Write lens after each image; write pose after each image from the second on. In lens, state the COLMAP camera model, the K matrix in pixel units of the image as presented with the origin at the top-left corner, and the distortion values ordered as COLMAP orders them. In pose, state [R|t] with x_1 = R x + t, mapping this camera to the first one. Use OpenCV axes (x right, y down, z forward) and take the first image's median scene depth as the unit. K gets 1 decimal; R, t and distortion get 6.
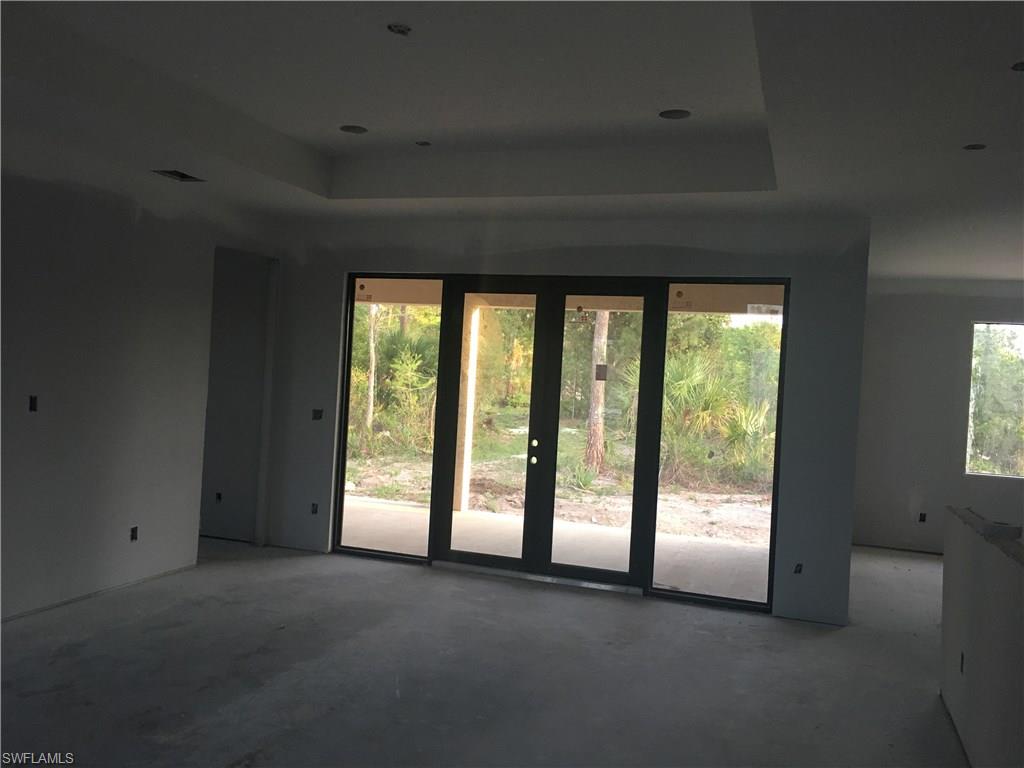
lens RADIAL K [[868.1, 0, 511.7], [0, 868.1, 383.6], [0, 0, 1]] dist [0.008958, -0.003516]
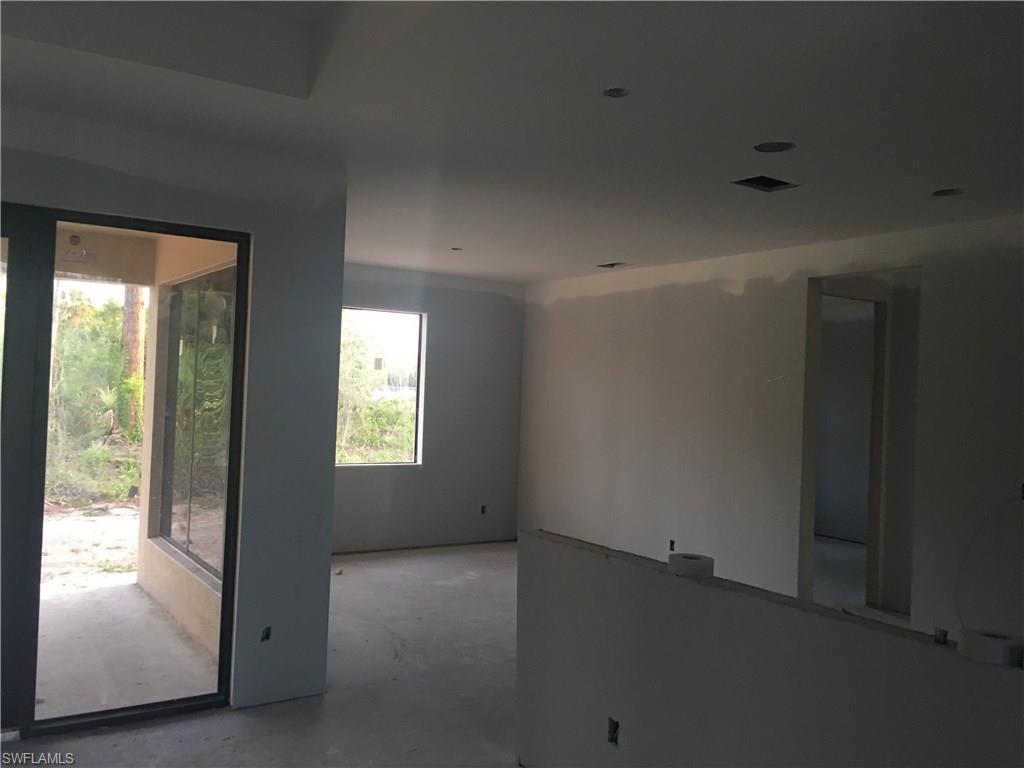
lens RADIAL K [[868.1, 0, 511.8], [0, 868.1, 382.2], [0, 0, 1]] dist [0.008958, -0.003516]
pose [[0.613735, -0.020873, 0.789236, -0.111553], [0.003877, 0.999718, 0.023424, -0.014673], [-0.789502, -0.011316, 0.613643, 0.381817]]
